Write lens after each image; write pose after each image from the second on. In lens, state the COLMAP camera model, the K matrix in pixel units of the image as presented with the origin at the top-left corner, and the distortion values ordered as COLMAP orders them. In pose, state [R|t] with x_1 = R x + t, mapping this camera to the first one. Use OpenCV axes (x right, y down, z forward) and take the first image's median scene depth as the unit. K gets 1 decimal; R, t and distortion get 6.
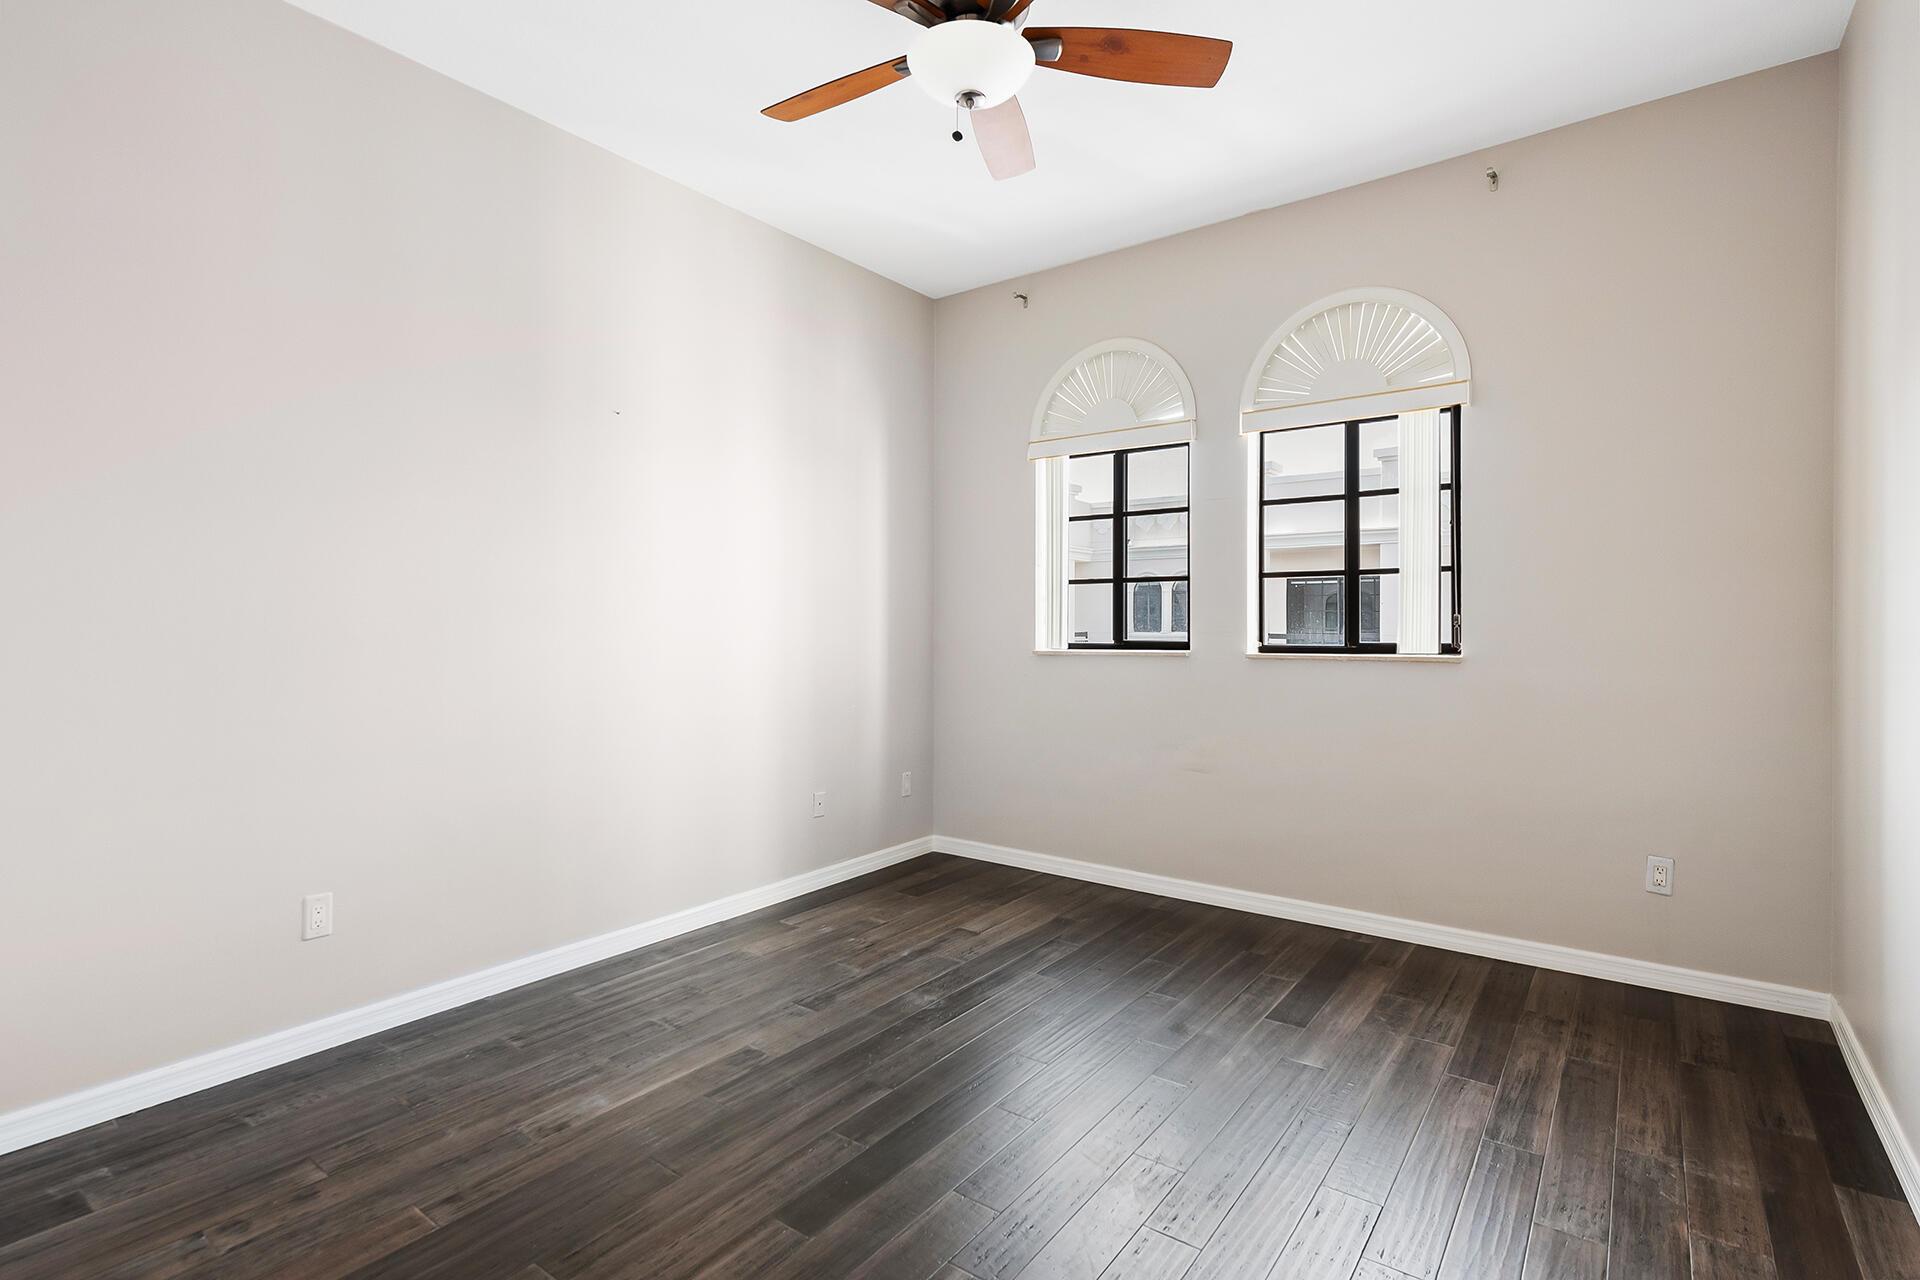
lens RADIAL K [[915.5, 0, 969.9], [0, 915.5, 627.7], [0, 0, 1]] dist [0.001898, -0.000298]
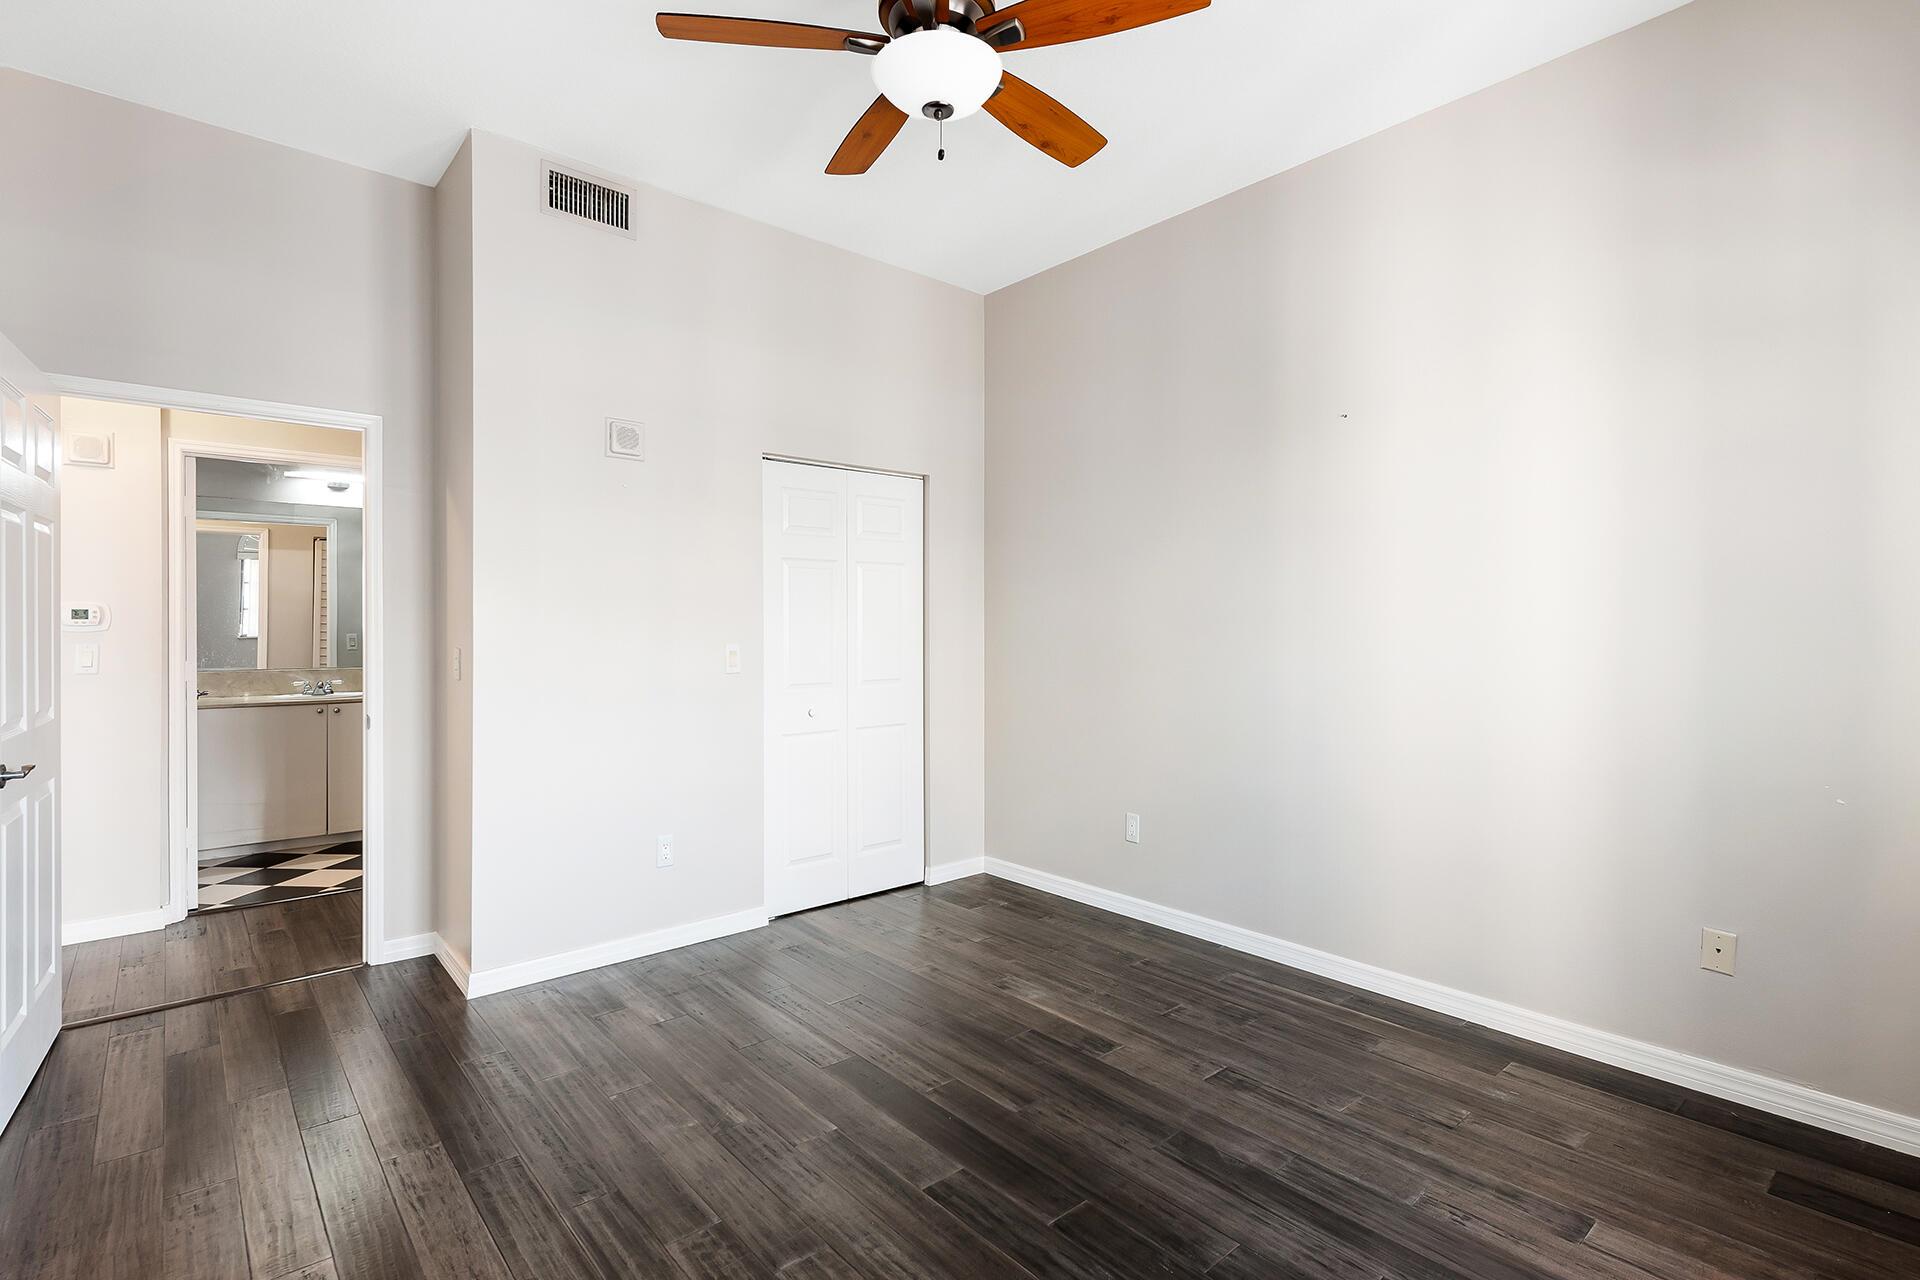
lens RADIAL K [[915.5, 0, 969.9], [0, 915.5, 627.7], [0, 0, 1]] dist [0.001898, -0.000298]
pose [[-0.219616, 0.006578, -0.975564, 0.713675], [-0.002966, 0.999968, 0.007410, -0.022079], [0.975582, 0.004521, -0.219589, 0.934847]]
